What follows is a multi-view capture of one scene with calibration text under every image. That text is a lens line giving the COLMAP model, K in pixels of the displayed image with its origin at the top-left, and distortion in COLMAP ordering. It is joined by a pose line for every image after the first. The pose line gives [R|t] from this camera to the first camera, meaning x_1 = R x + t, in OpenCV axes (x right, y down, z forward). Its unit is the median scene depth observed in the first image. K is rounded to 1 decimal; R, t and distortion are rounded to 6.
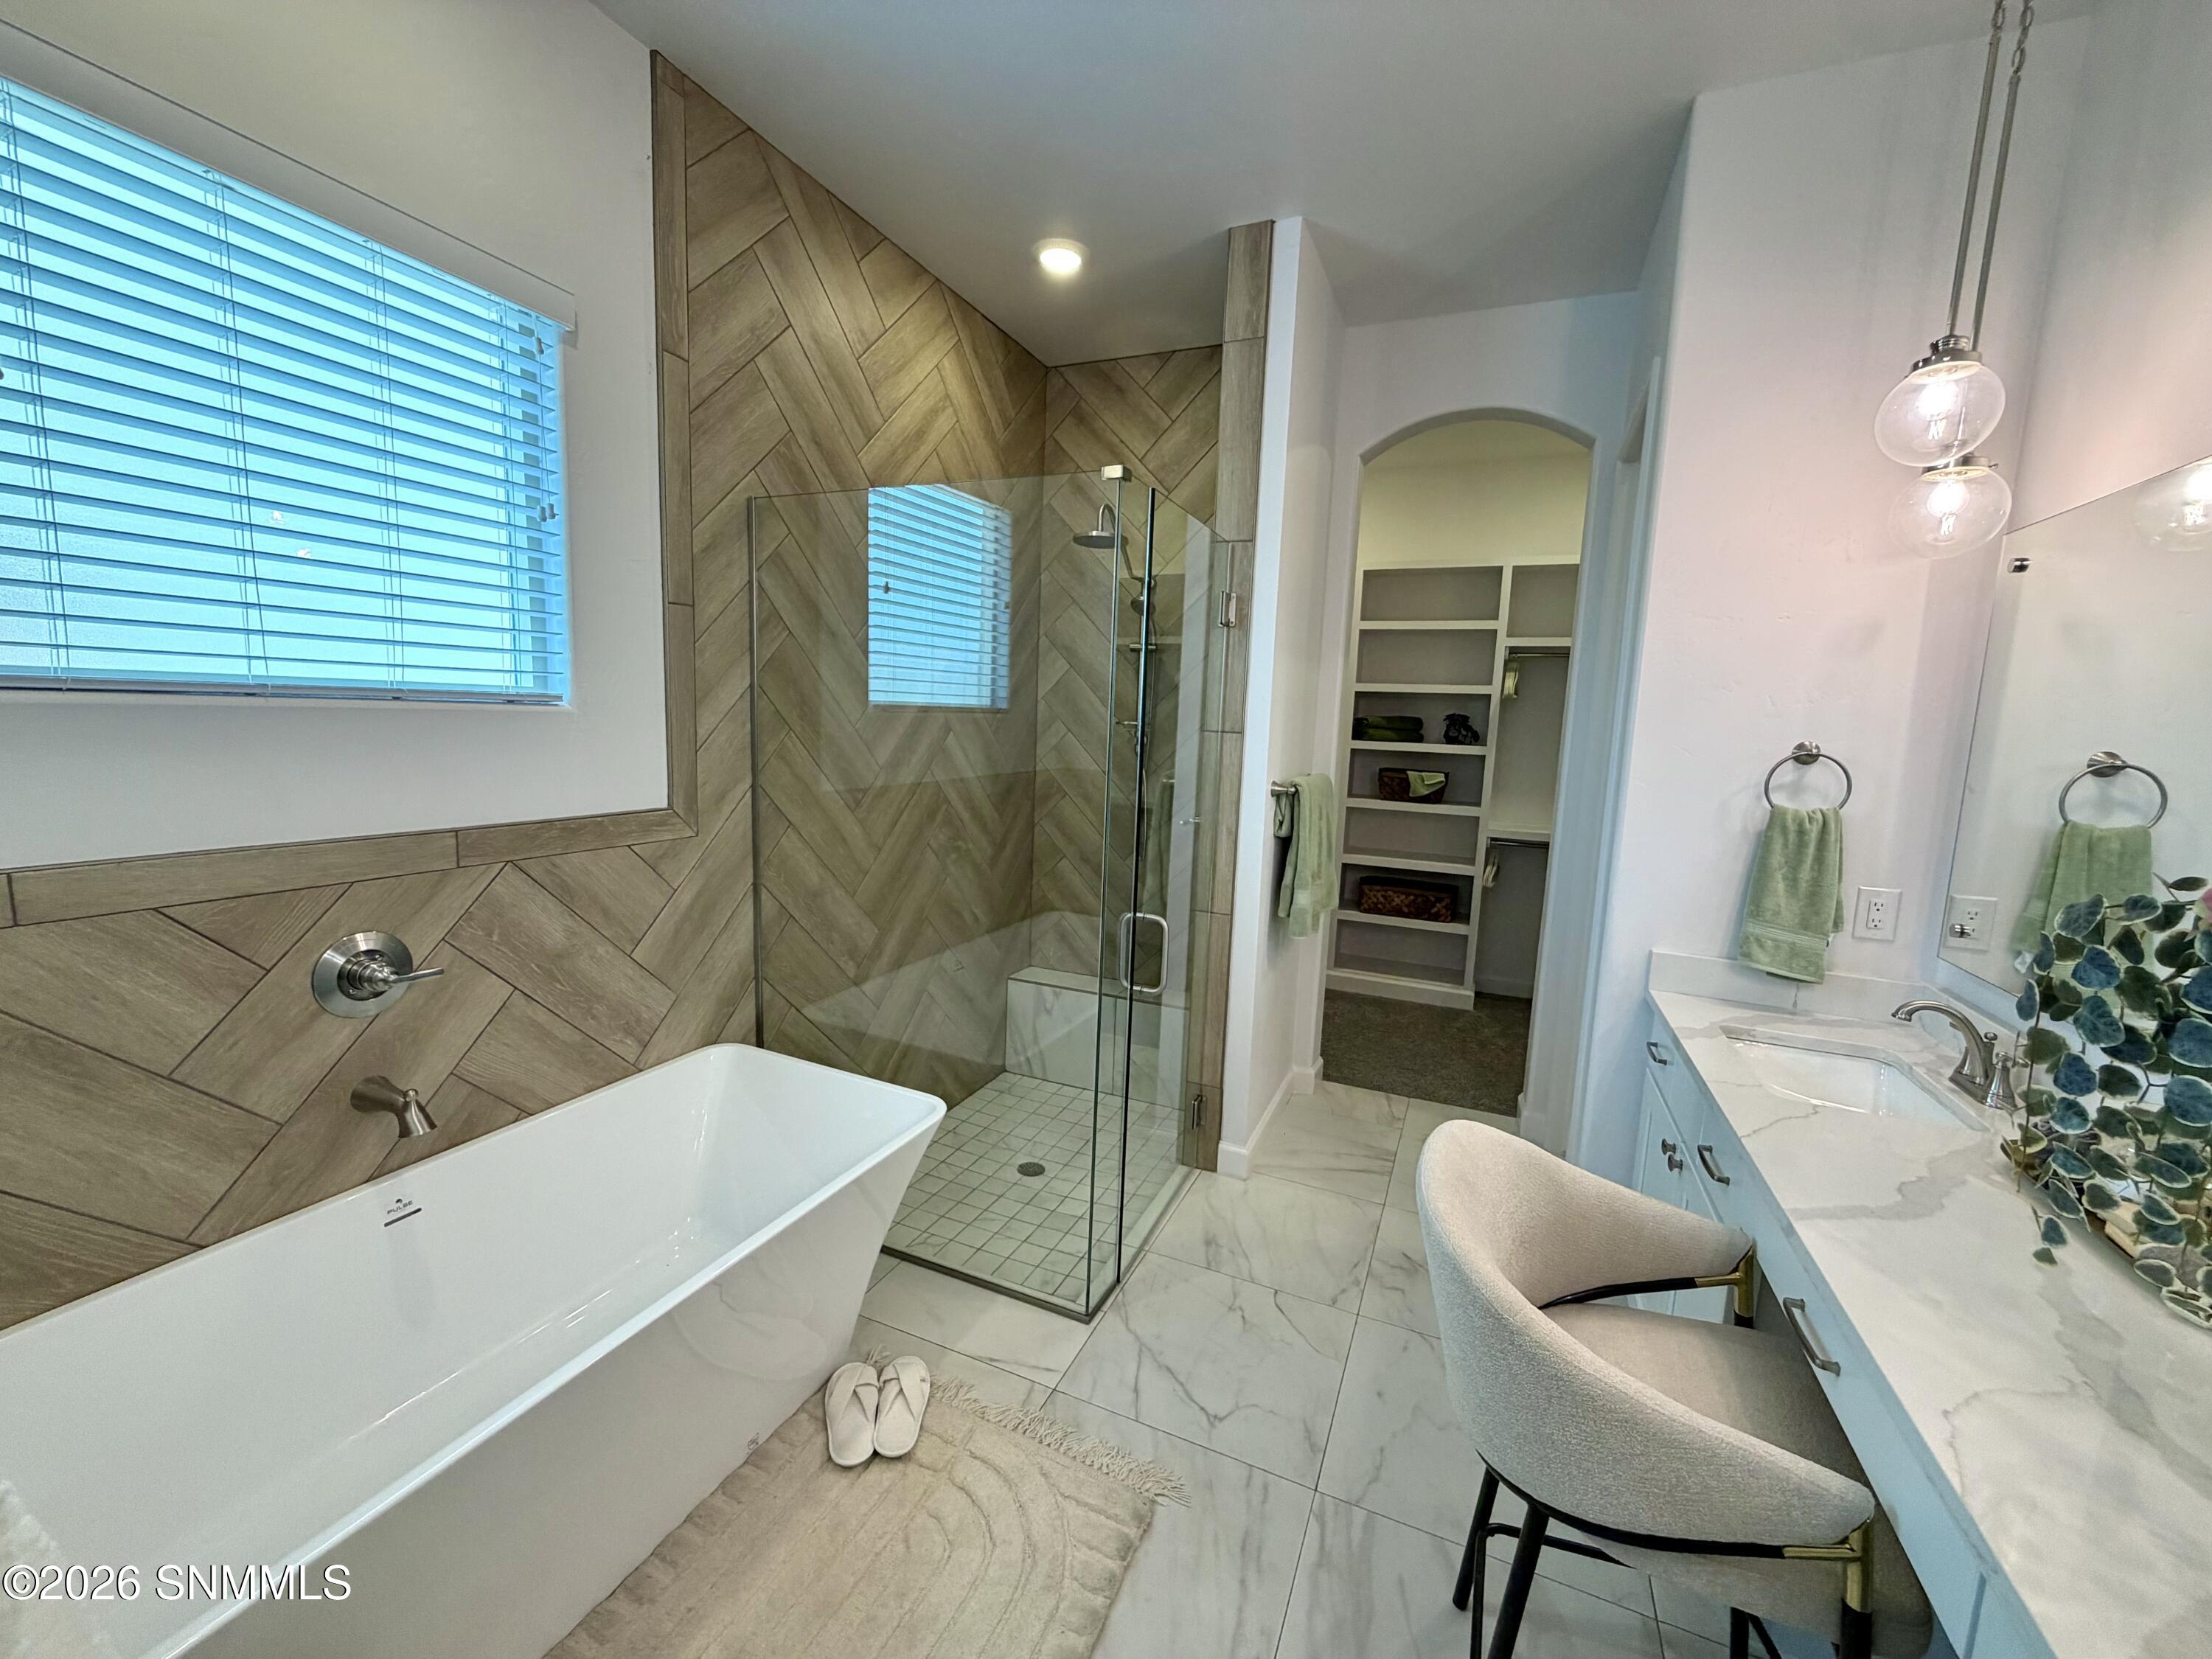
lens RADIAL K [[882.7, 0, 1106.0], [0, 882.7, 829.5], [0, 0, 1]] dist [0.000058, -0.000070]
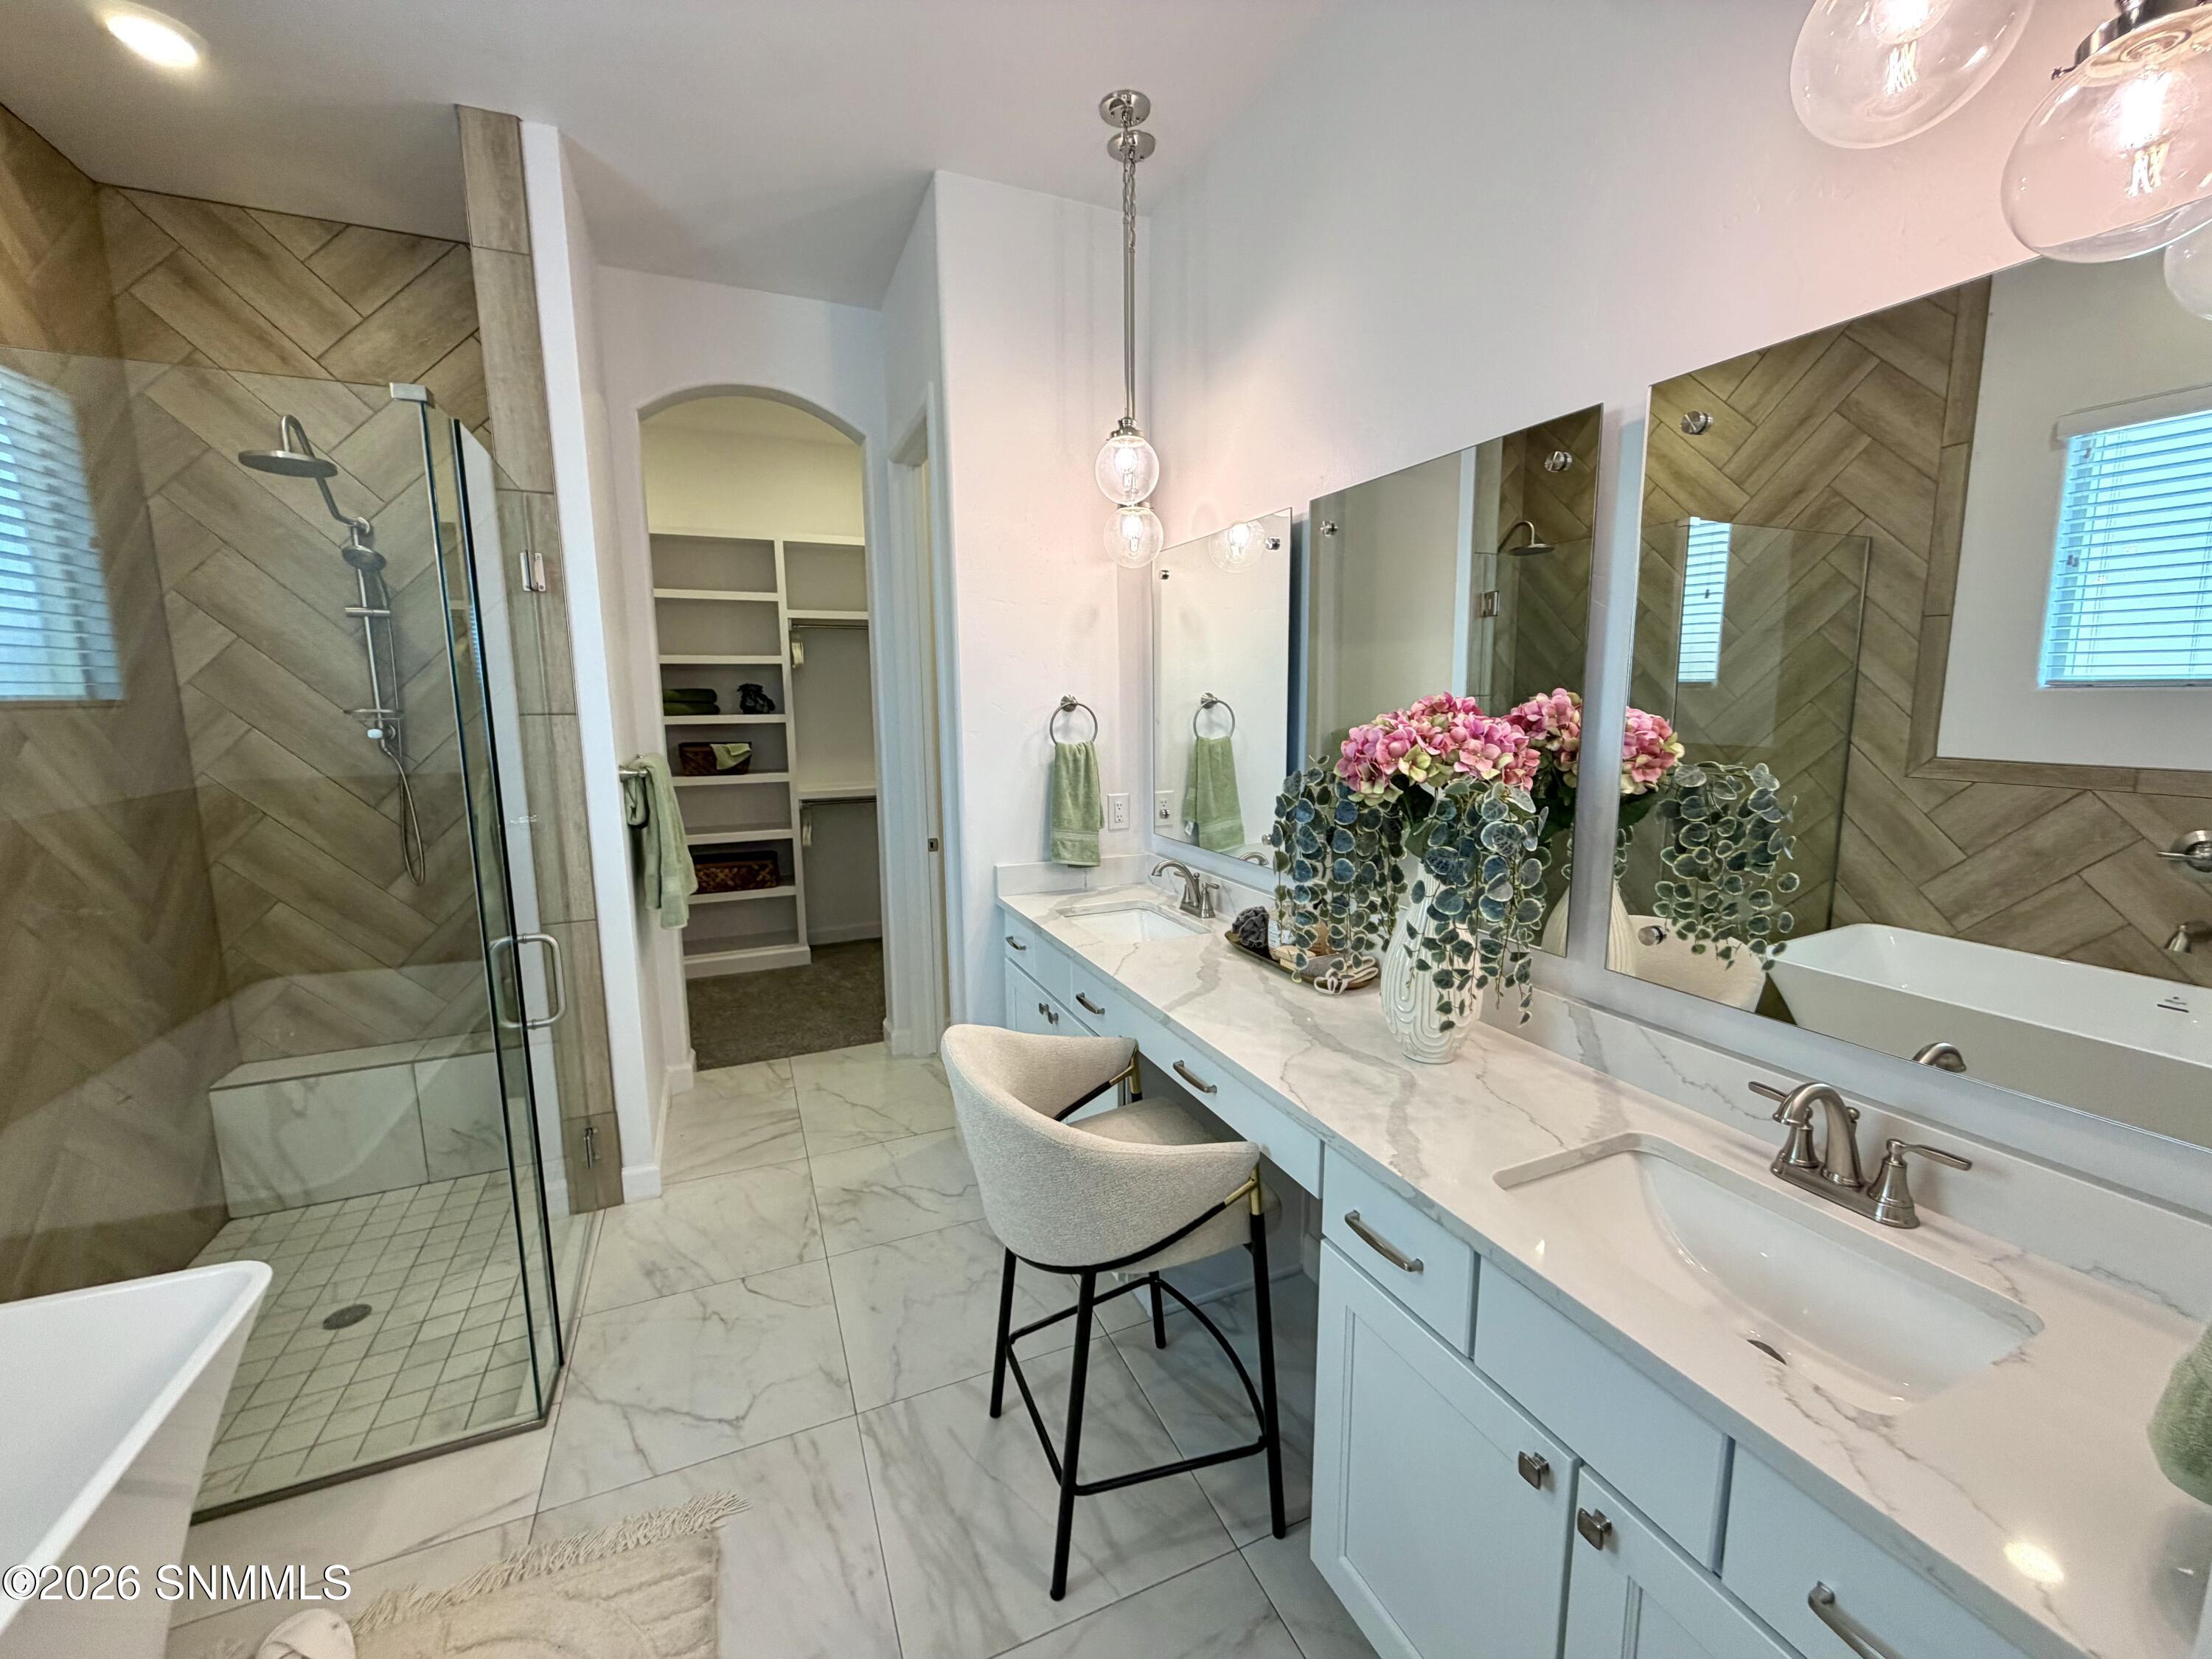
lens RADIAL K [[882.7, 0, 1106.0], [0, 882.7, 829.5], [0, 0, 1]] dist [0.000058, -0.000070]
pose [[0.679330, -0.154366, 0.717414, -0.106834], [0.129507, 0.987499, 0.089848, -0.004814], [-0.722315, 0.031874, 0.690829, 0.008664]]
